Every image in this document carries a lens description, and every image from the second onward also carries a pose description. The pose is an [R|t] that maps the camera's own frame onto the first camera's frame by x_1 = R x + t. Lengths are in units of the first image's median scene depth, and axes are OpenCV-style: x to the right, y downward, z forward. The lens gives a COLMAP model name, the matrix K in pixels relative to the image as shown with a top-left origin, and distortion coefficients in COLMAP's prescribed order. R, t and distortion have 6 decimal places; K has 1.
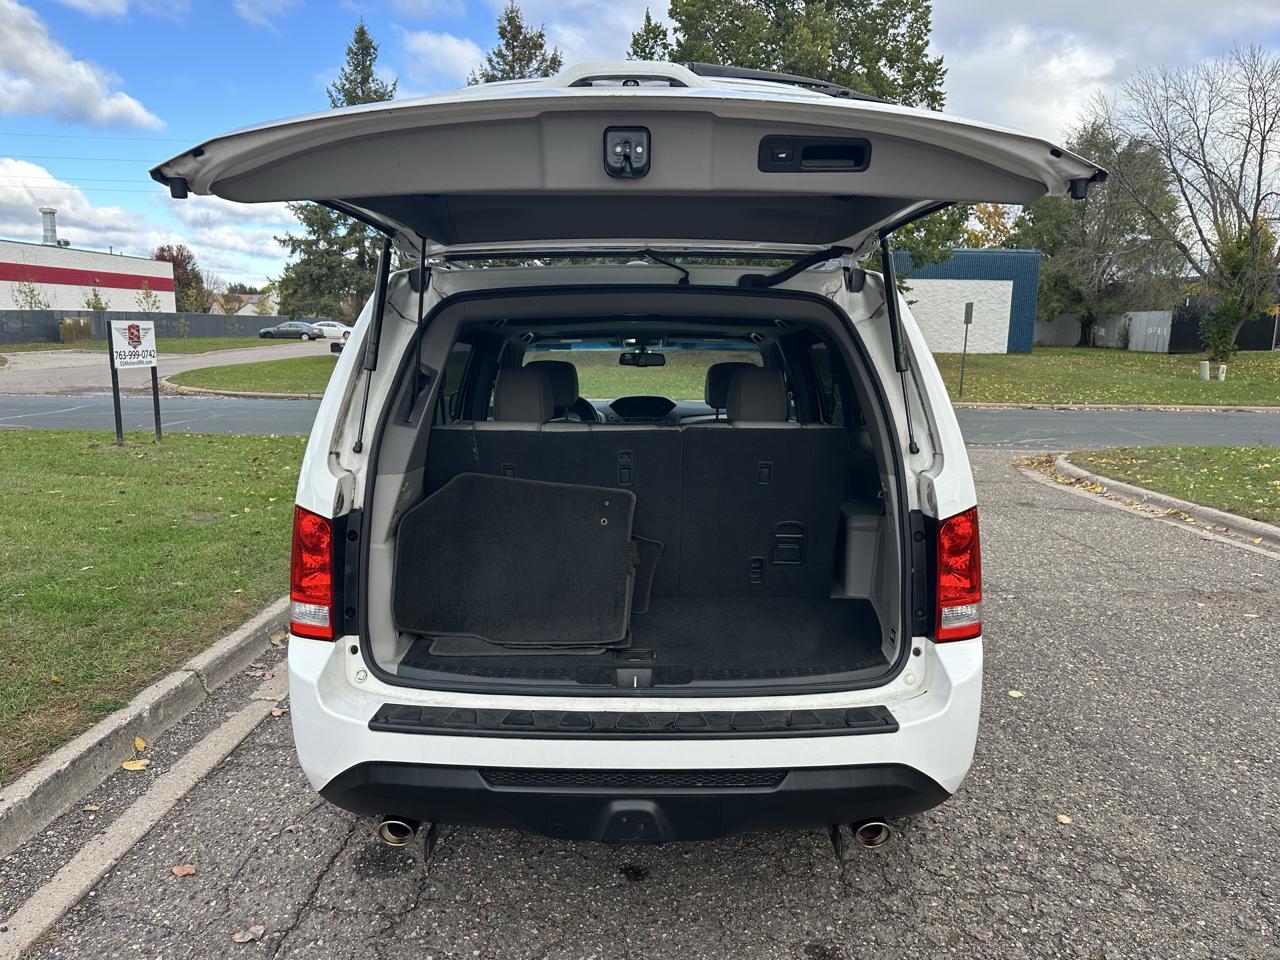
lens RADIAL K [[906.9, 0, 643.7], [0, 906.9, 480.8], [0, 0, 1]] dist [0.003156, -0.016934]
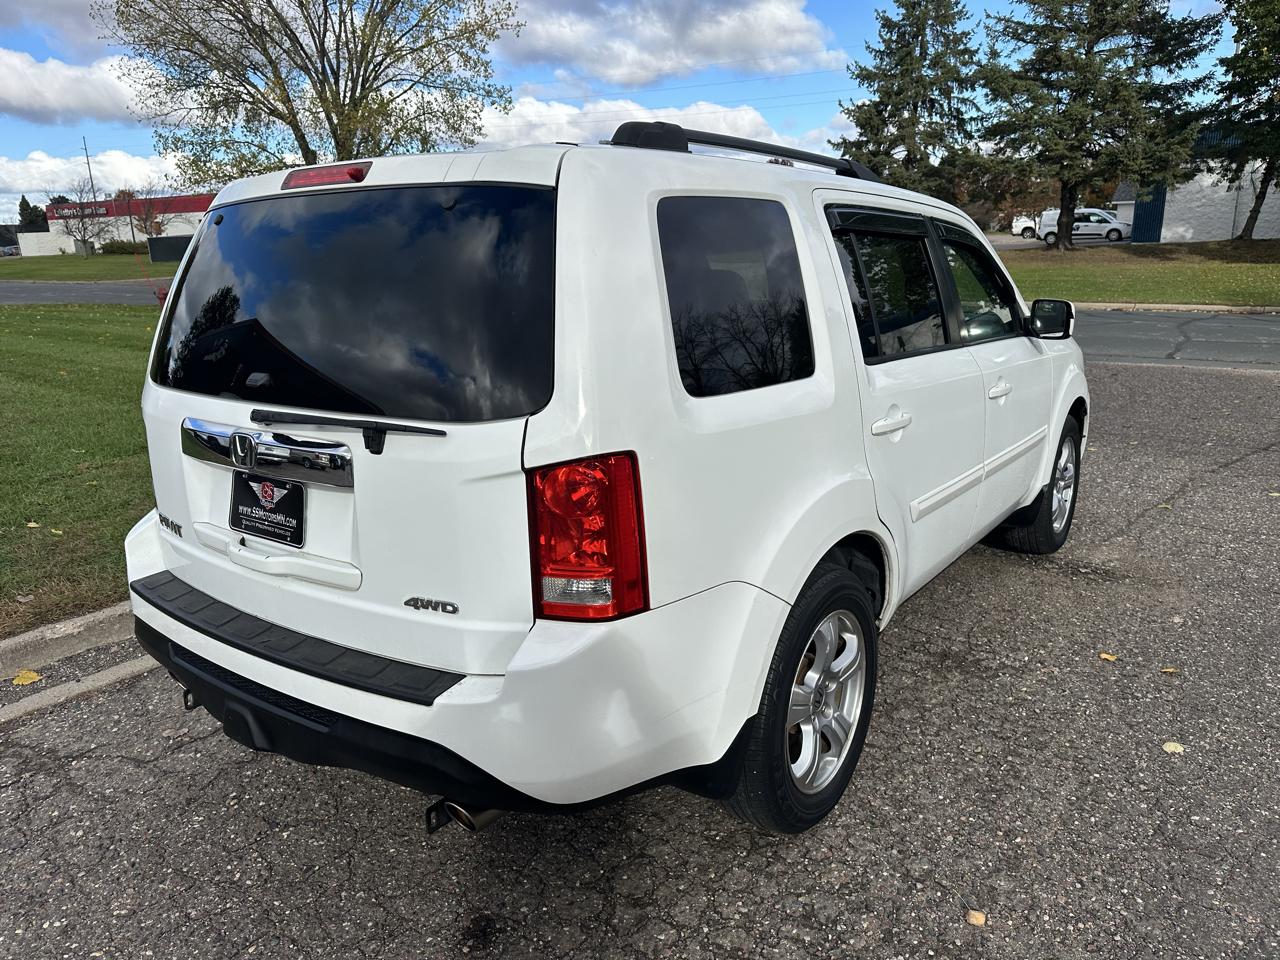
lens RADIAL K [[906.9, 0, 636.6], [0, 906.9, 488.2], [0, 0, 1]] dist [0.003156, -0.016934]
pose [[0.808792, 0.123137, -0.575059, 0.545958], [-0.059321, 0.989929, 0.128540, -0.028737], [0.585095, -0.069849, 0.807951, 0.266663]]
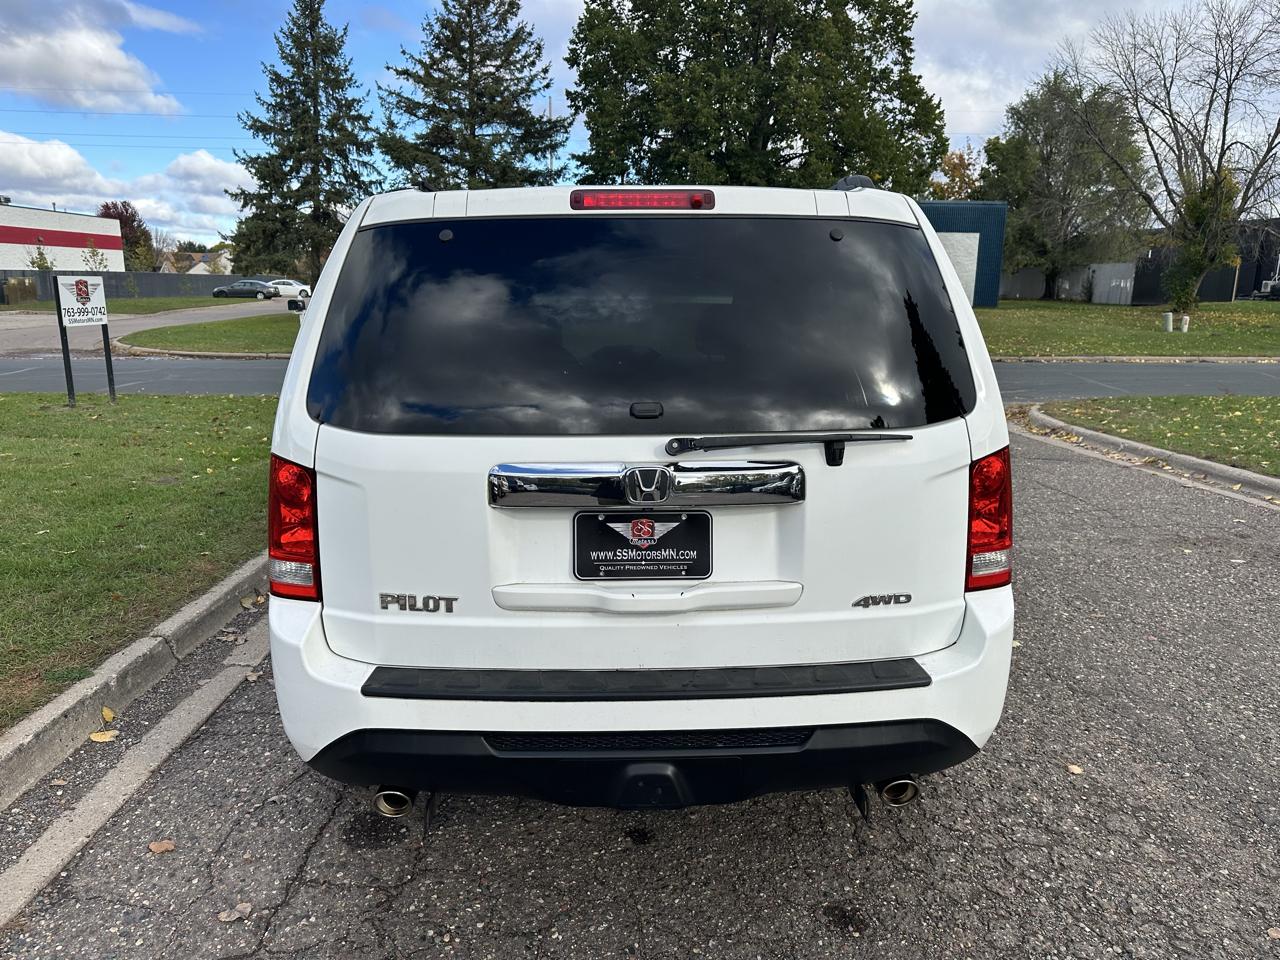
lens RADIAL K [[906.9, 0, 637.9], [0, 906.9, 488.9], [0, 0, 1]] dist [0.003156, -0.016934]
pose [[0.999391, -0.014438, 0.031772, -0.029781], [0.012700, 0.998448, 0.054216, 0.011380], [-0.032505, -0.053780, 0.998024, 0.050921]]
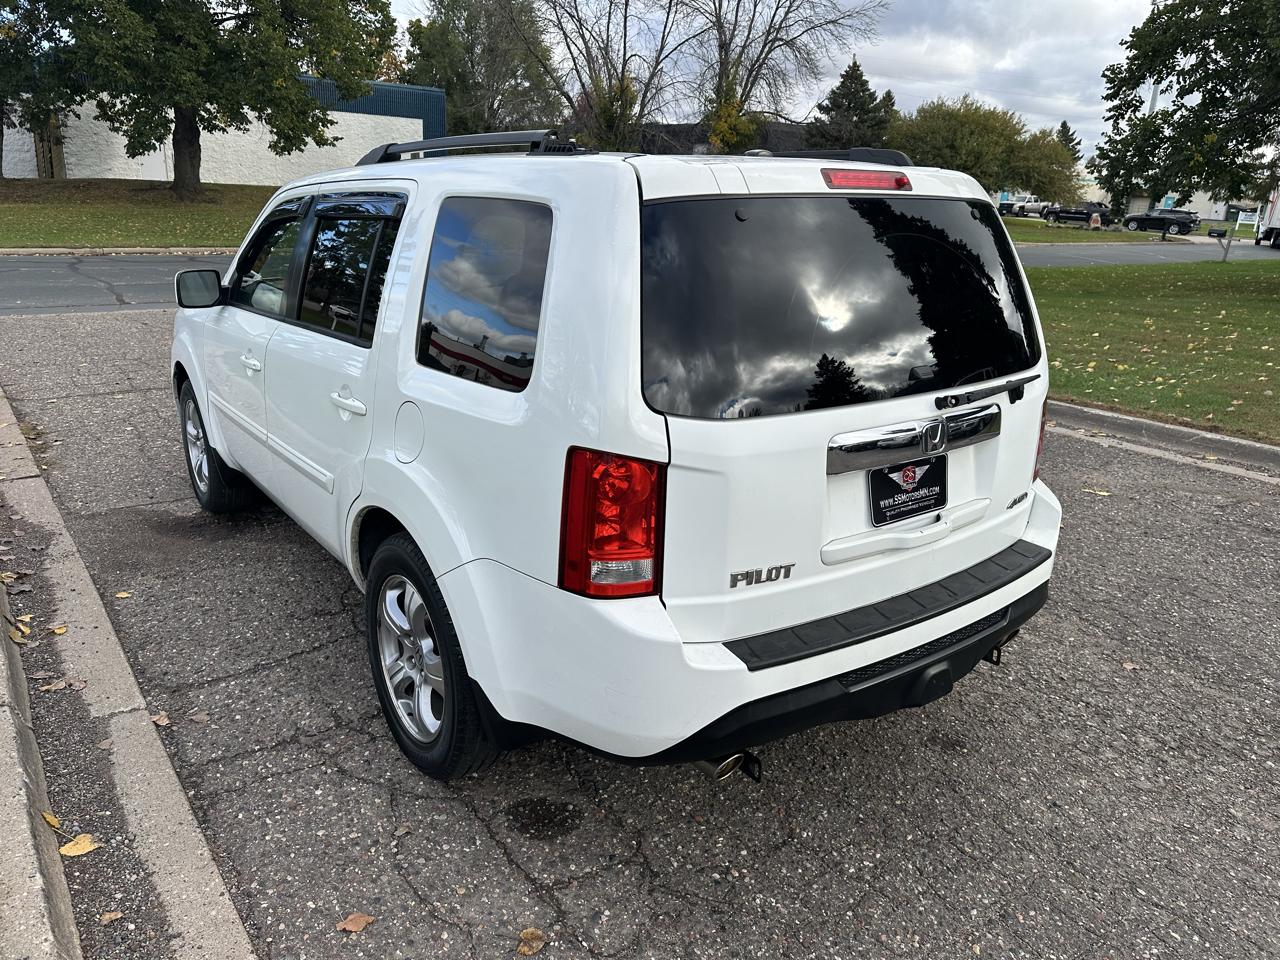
lens RADIAL K [[906.9, 0, 645.6], [0, 906.9, 484.6], [0, 0, 1]] dist [0.003156, -0.016934]
pose [[0.795658, -0.166447, 0.582429, -0.552843], [0.062860, 0.979004, 0.193907, -0.067006], [-0.602476, -0.117672, 0.789415, 0.205958]]
